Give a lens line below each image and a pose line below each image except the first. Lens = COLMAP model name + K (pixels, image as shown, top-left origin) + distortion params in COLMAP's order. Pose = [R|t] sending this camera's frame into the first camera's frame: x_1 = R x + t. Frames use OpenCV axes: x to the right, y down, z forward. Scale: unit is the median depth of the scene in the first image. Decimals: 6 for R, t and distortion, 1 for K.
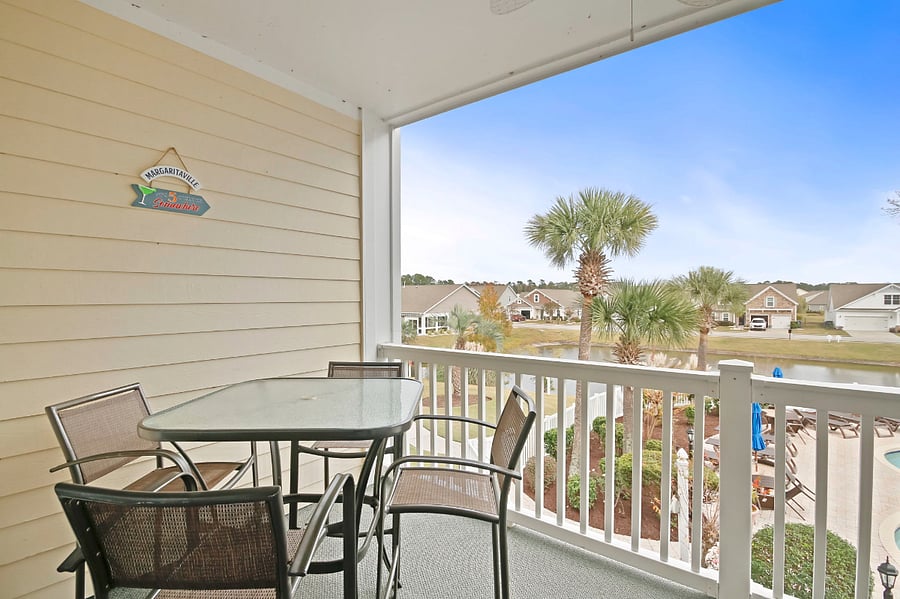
lens RADIAL K [[432.5, 0, 449.1], [0, 432.5, 298.5], [0, 0, 1]] dist [0.004207, -0.003956]
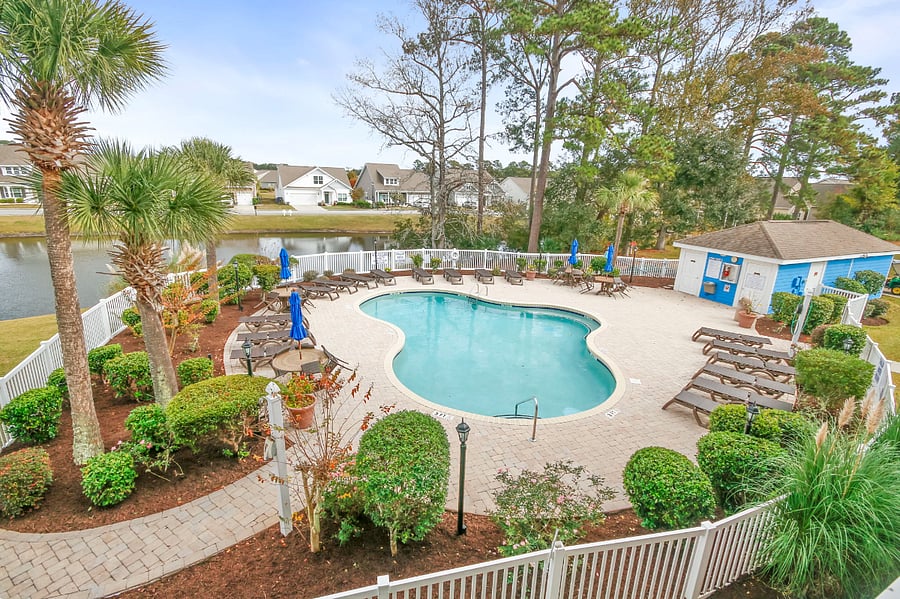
lens RADIAL K [[432.5, 0, 453.7], [0, 432.5, 304.2], [0, 0, 1]] dist [0.004207, -0.003956]
pose [[0.450911, -0.225034, 0.863735, 0.018625], [-0.033697, 0.962714, 0.268413, -0.004469], [-0.891932, -0.150136, 0.426516, 0.176214]]
